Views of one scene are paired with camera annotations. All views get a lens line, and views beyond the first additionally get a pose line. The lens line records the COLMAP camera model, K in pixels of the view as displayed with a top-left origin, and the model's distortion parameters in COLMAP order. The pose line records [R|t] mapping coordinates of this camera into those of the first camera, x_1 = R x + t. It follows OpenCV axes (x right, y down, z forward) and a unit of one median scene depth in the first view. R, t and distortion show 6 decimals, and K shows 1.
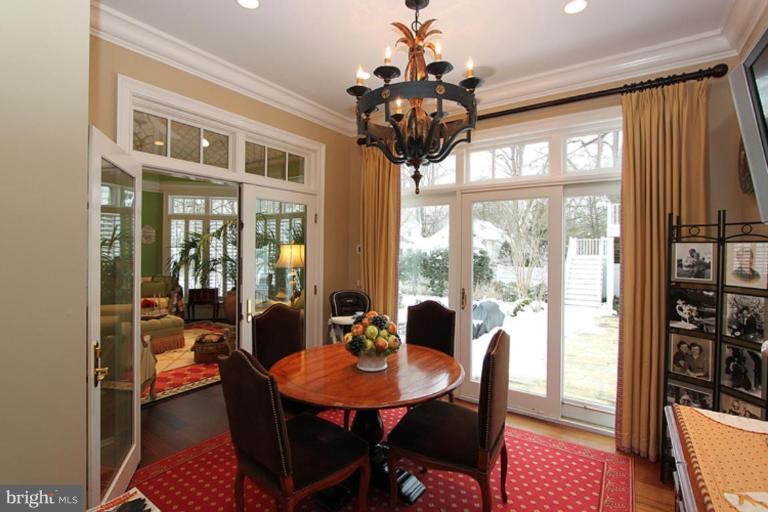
lens RADIAL K [[364.7, 0, 386.8], [0, 364.7, 250.8], [0, 0, 1]] dist [0.002062, 0.000230]
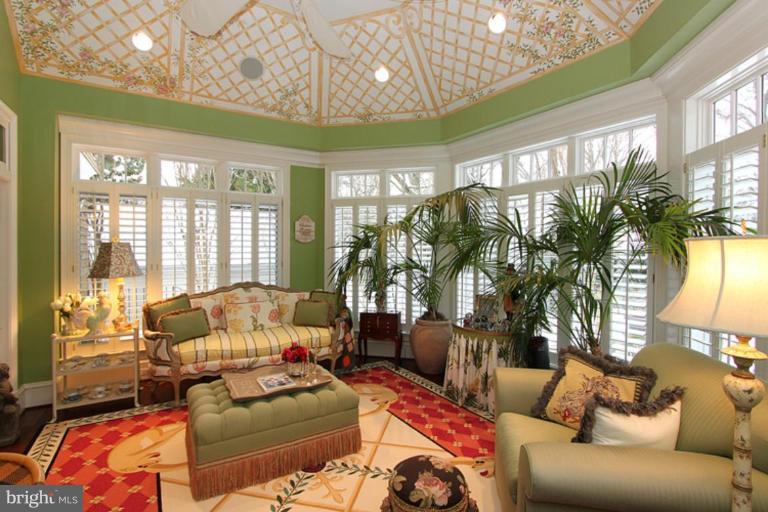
lens RADIAL K [[364.7, 0, 386.8], [0, 364.7, 250.8], [0, 0, 1]] dist [0.002062, 0.000230]
pose [[0.924163, -0.003254, -0.381985, -0.244559], [0.003832, 0.999992, 0.000753, -0.003507], [0.381979, -0.002159, 0.924168, 0.412034]]
